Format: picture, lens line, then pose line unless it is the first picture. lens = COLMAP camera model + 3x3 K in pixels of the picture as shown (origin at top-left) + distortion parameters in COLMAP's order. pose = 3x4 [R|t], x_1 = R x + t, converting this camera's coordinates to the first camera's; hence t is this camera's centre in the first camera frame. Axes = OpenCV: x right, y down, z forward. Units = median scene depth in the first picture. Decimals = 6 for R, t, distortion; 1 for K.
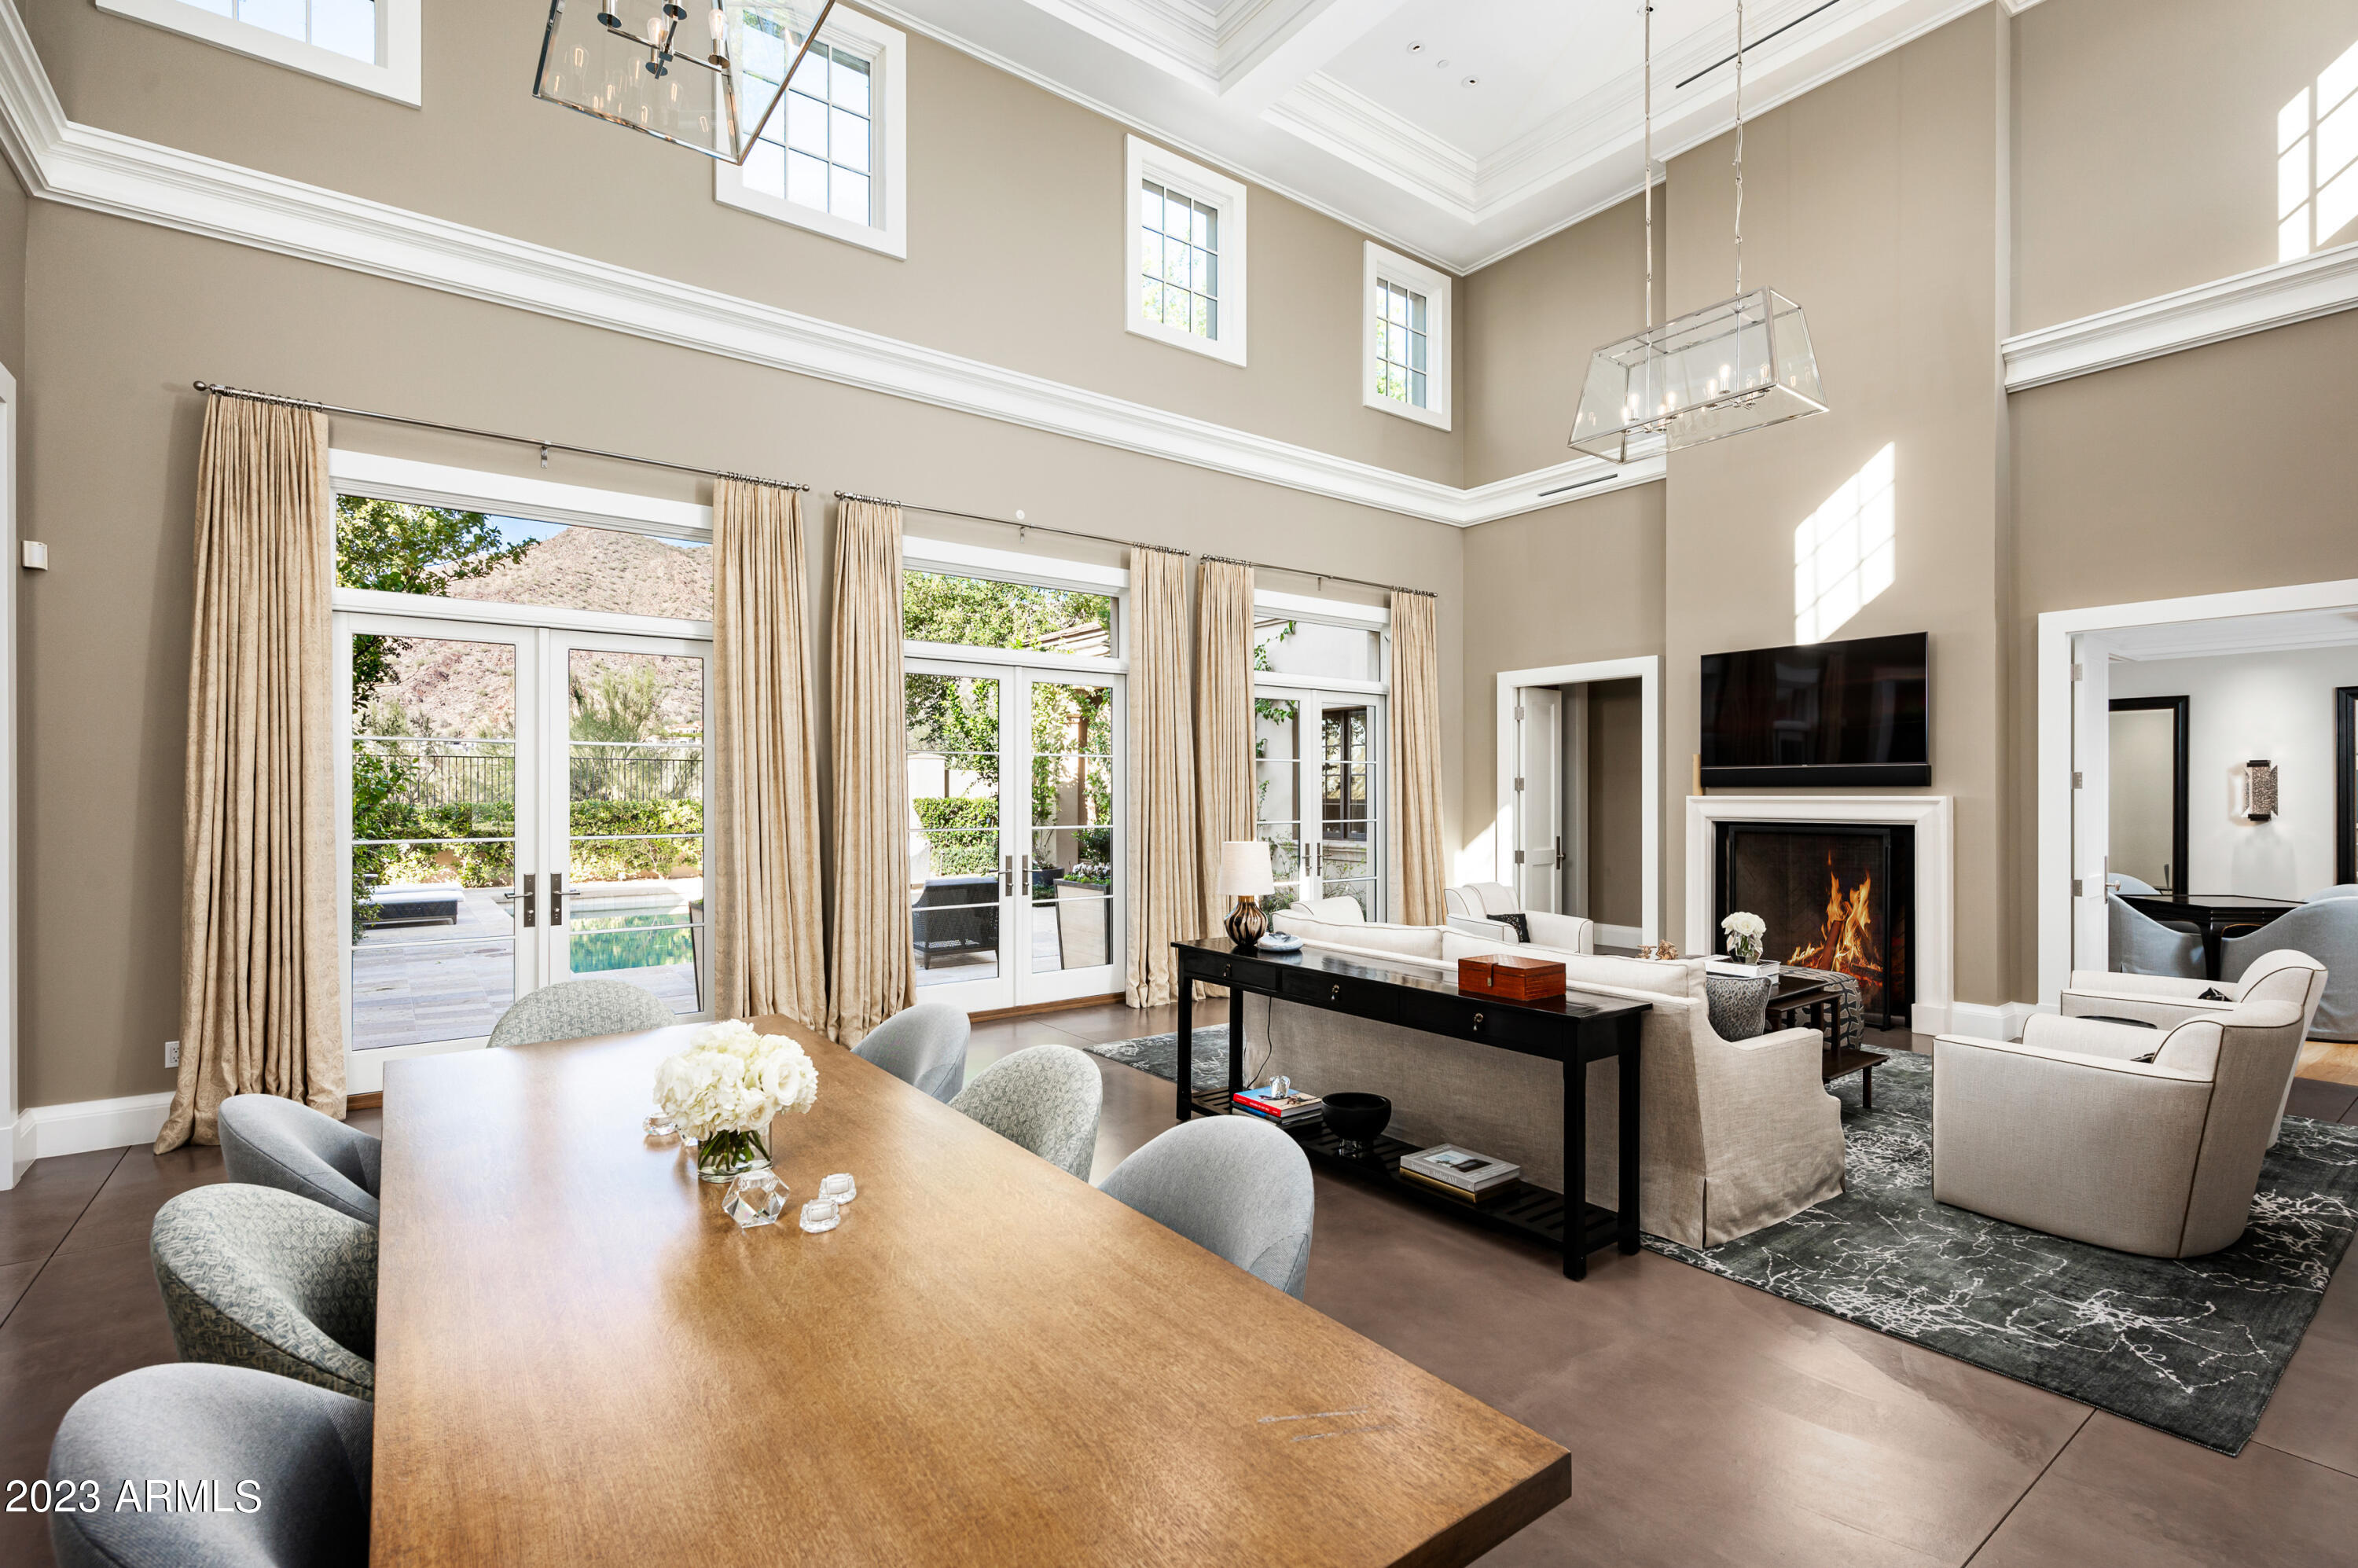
lens RADIAL K [[1070.9, 0, 1201.4], [0, 1070.9, 794.6], [0, 0, 1]] dist [0.003057, -0.000136]
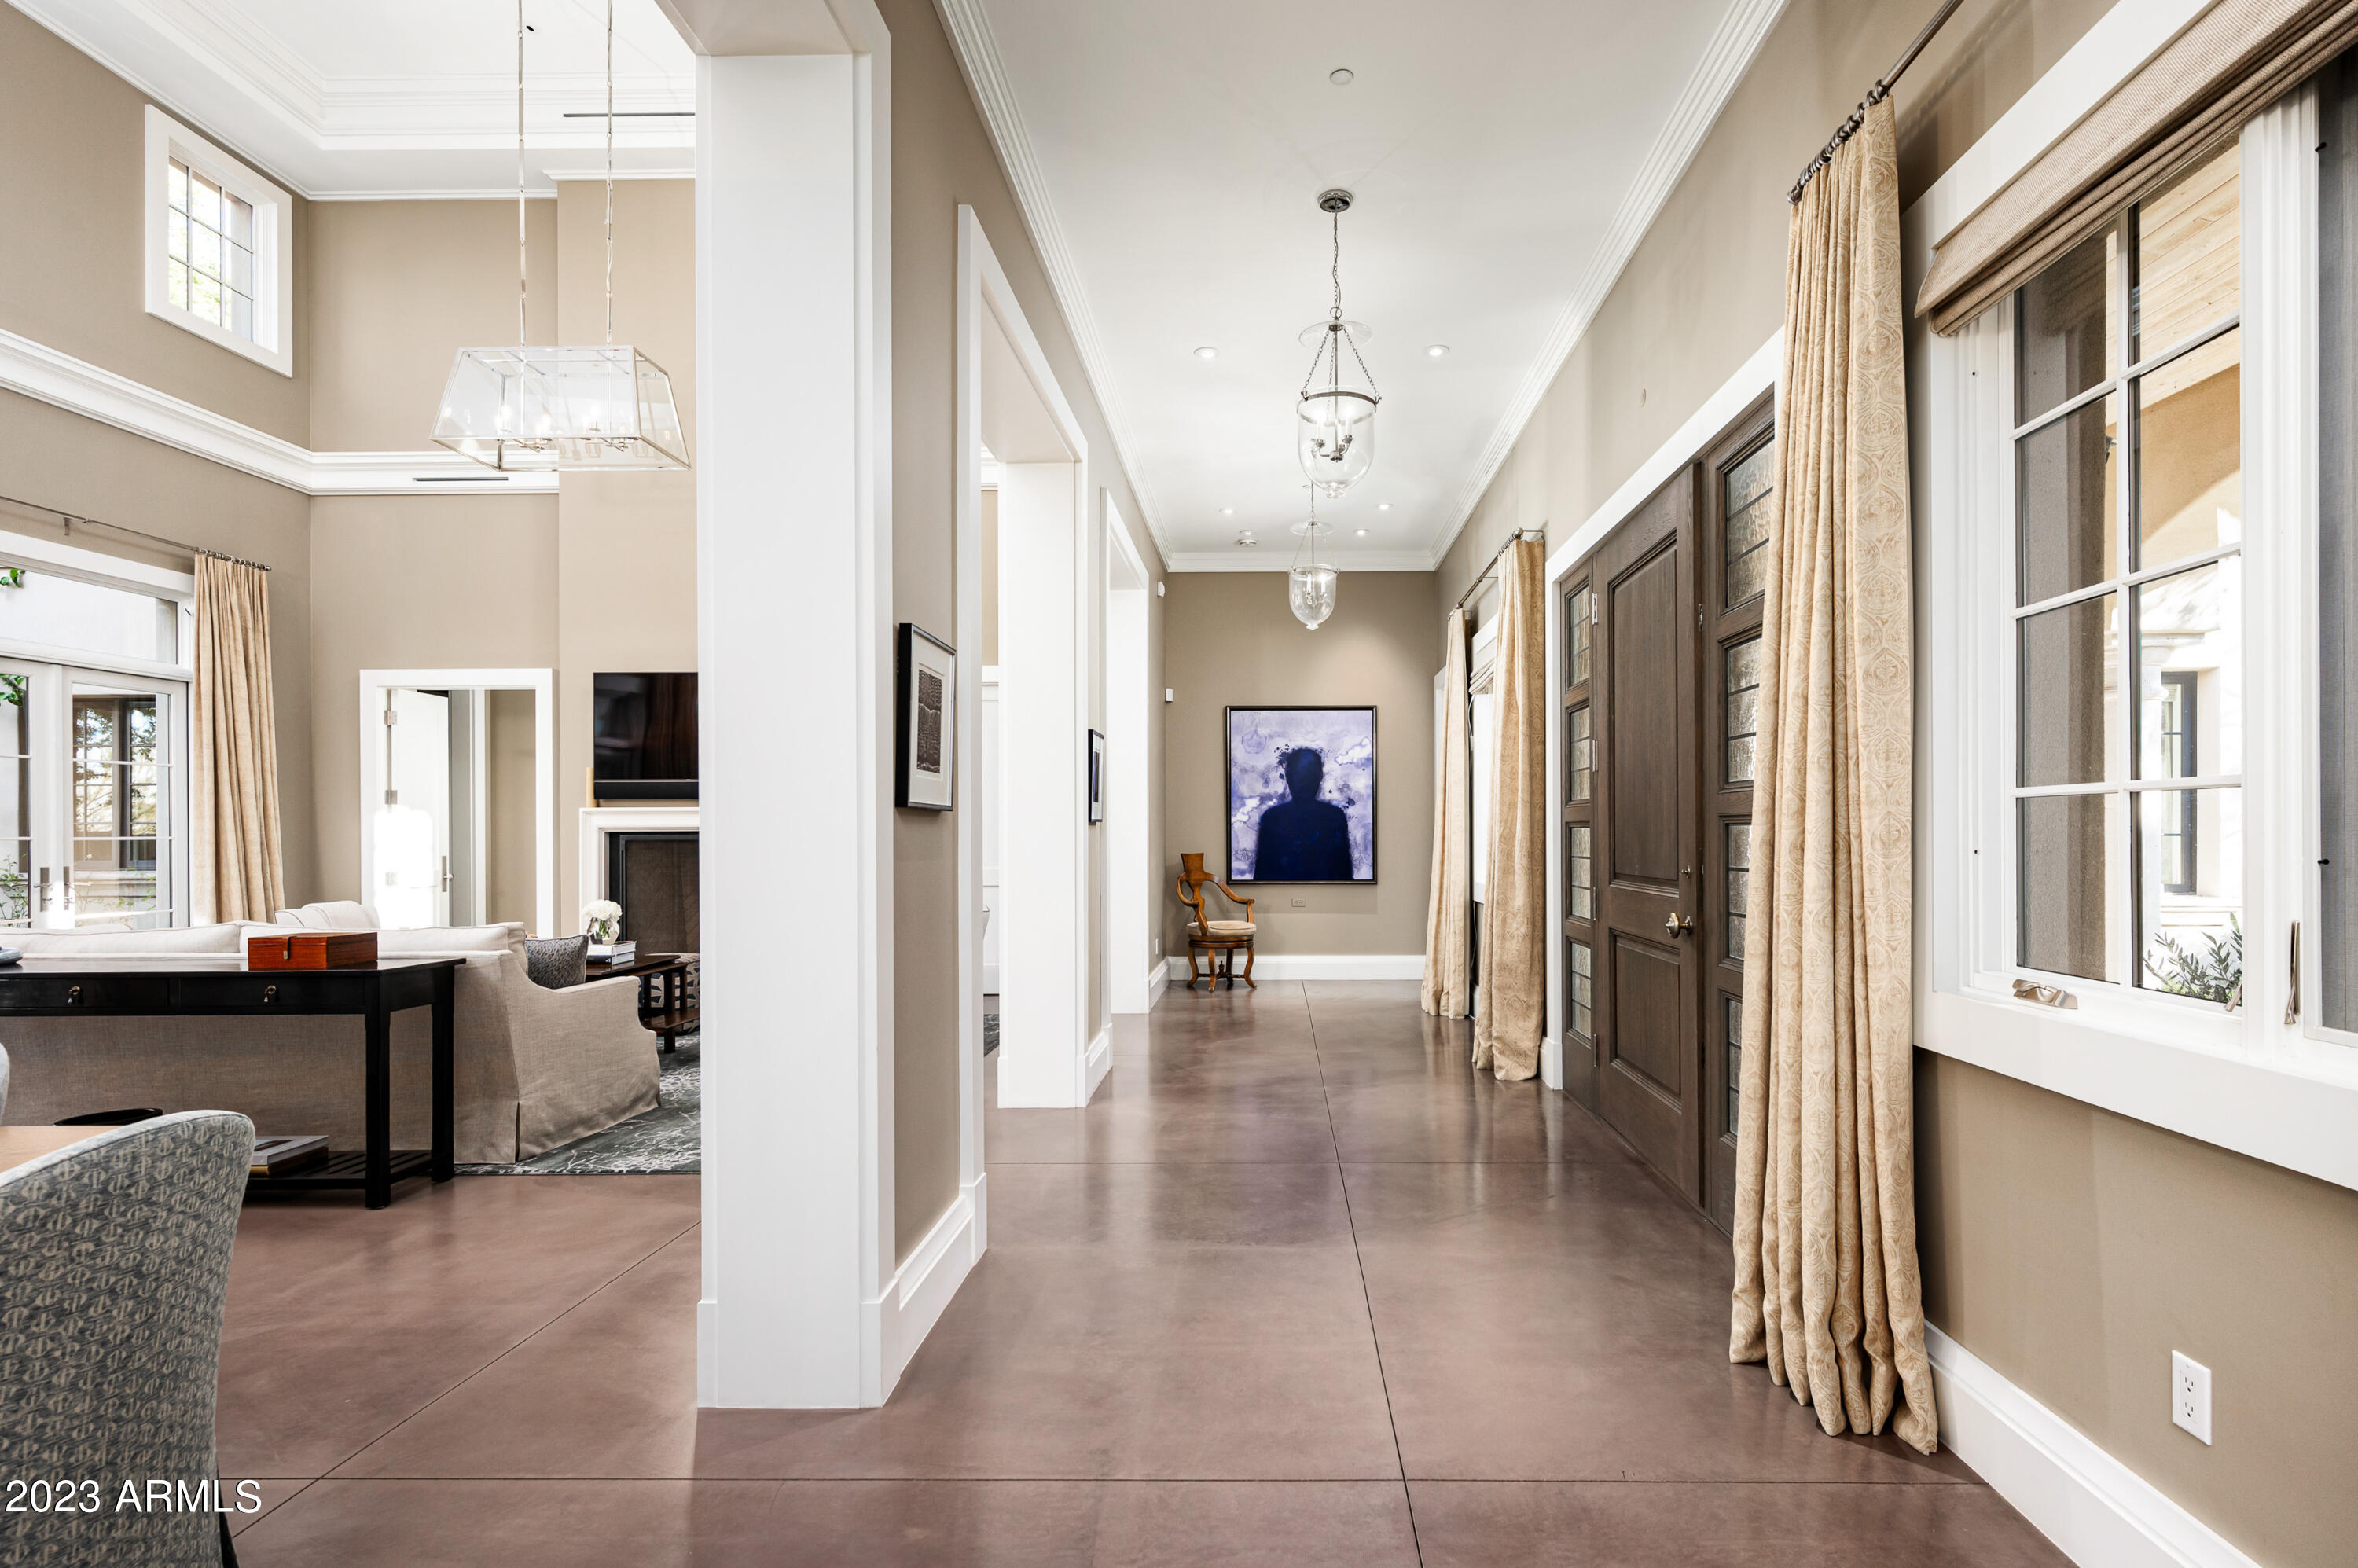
lens RADIAL K [[1137.1, 0, 1256.4], [0, 1137.1, 834.1], [0, 0, 1]] dist [0.003329, -0.000989]
pose [[0.616654, -0.003271, 0.787228, -0.008364], [0.004795, 0.999988, 0.000399, 0.035348], [-0.787220, 0.003529, 0.616662, -0.223834]]
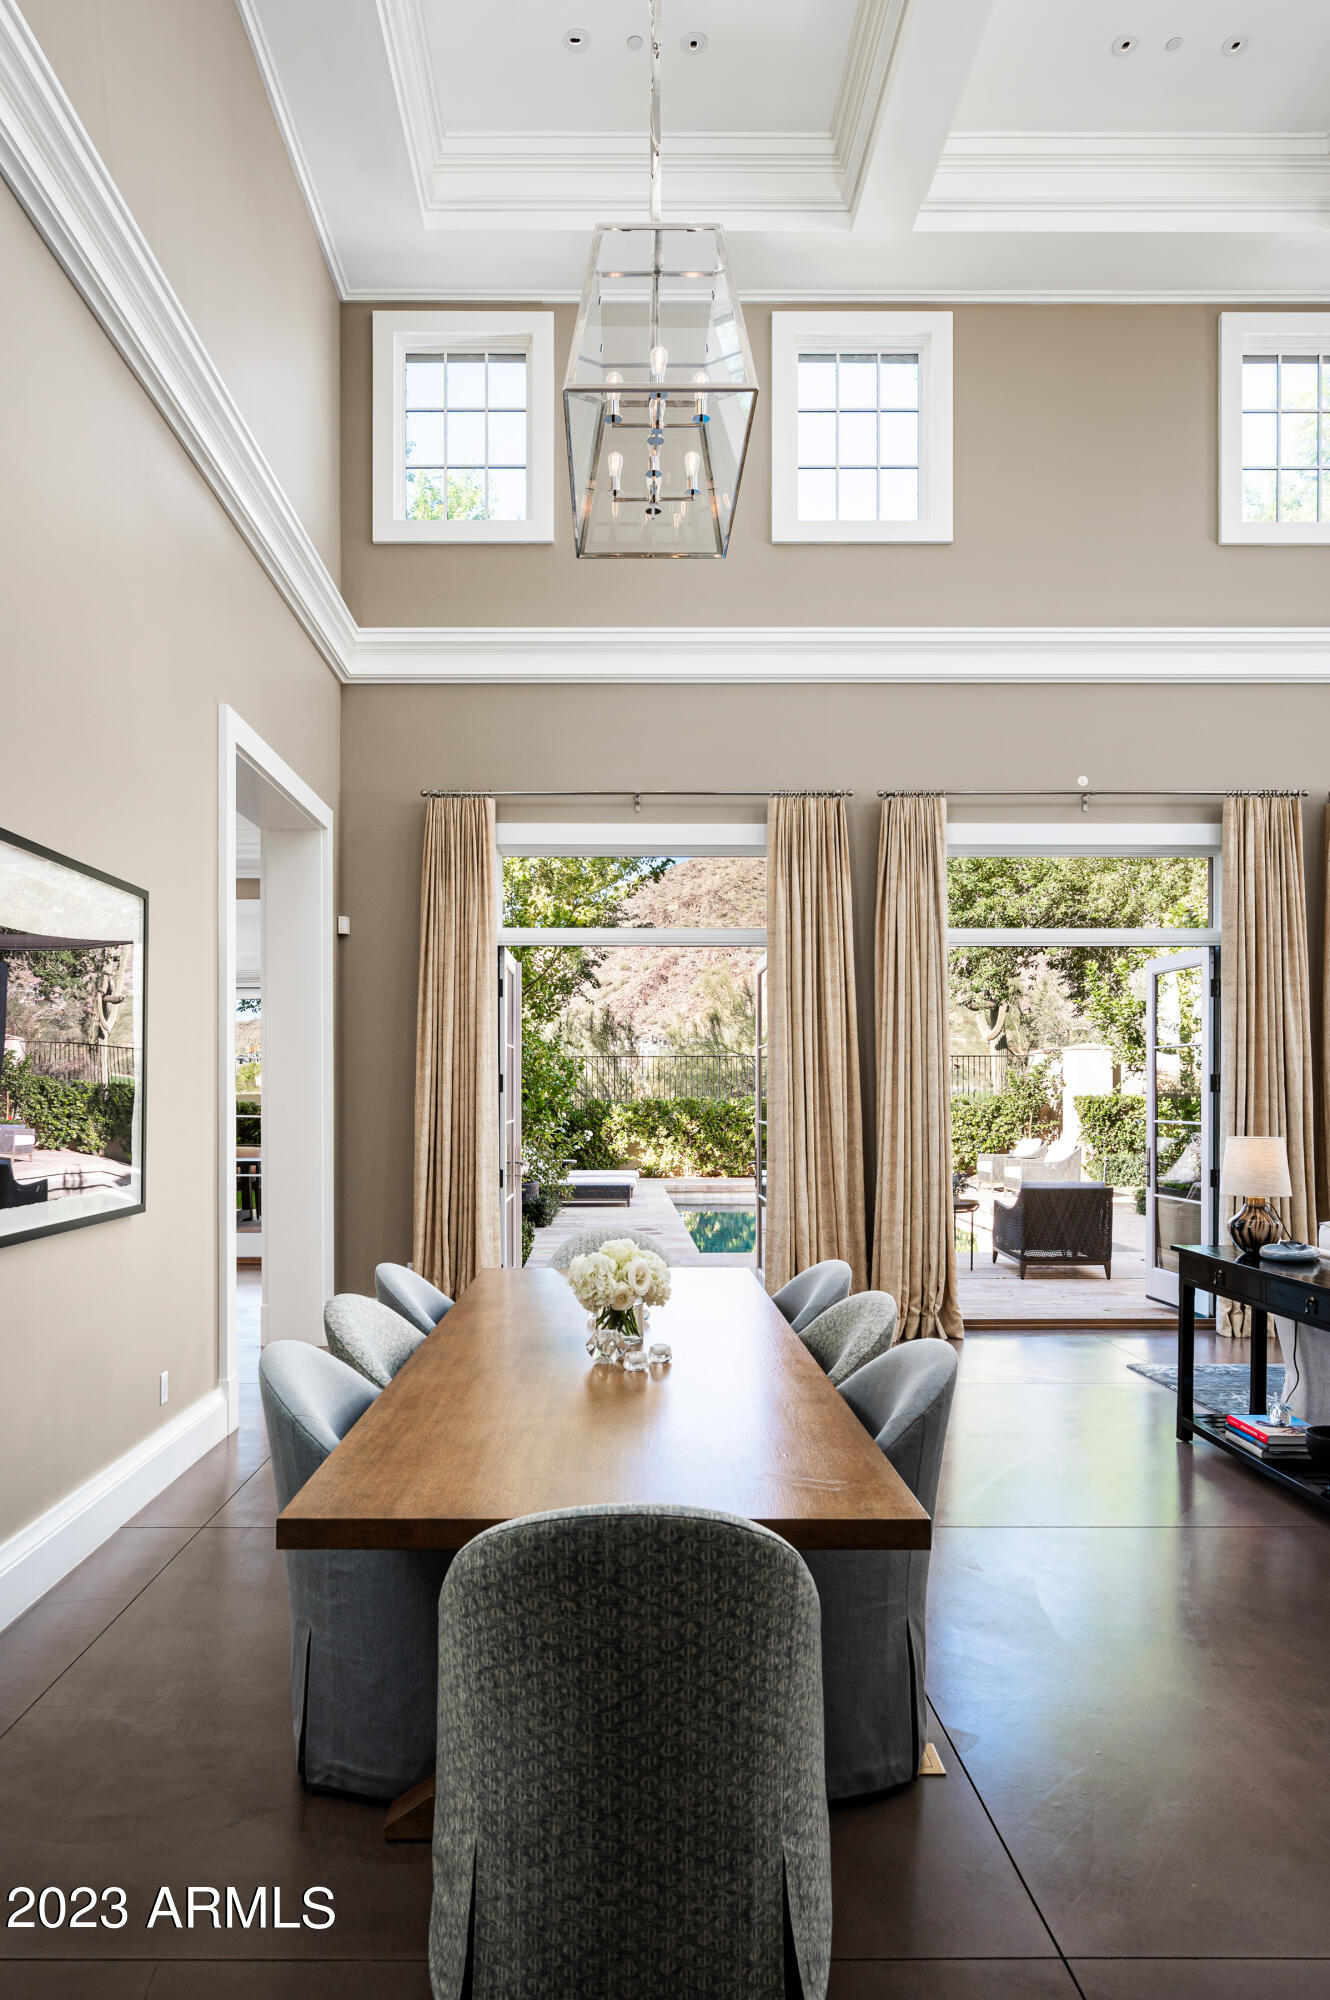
lens RADIAL K [[1275.1, 0, 620.4], [0, 1275.1, 1098.1], [0, 0, 1]] dist [-0.000886, 0.003071]
pose [[0.795827, 0.002364, -0.605520, 0.195461], [-0.000453, 0.999994, 0.003310, 0.006526], [0.605524, -0.002360, 0.795823, -0.116837]]
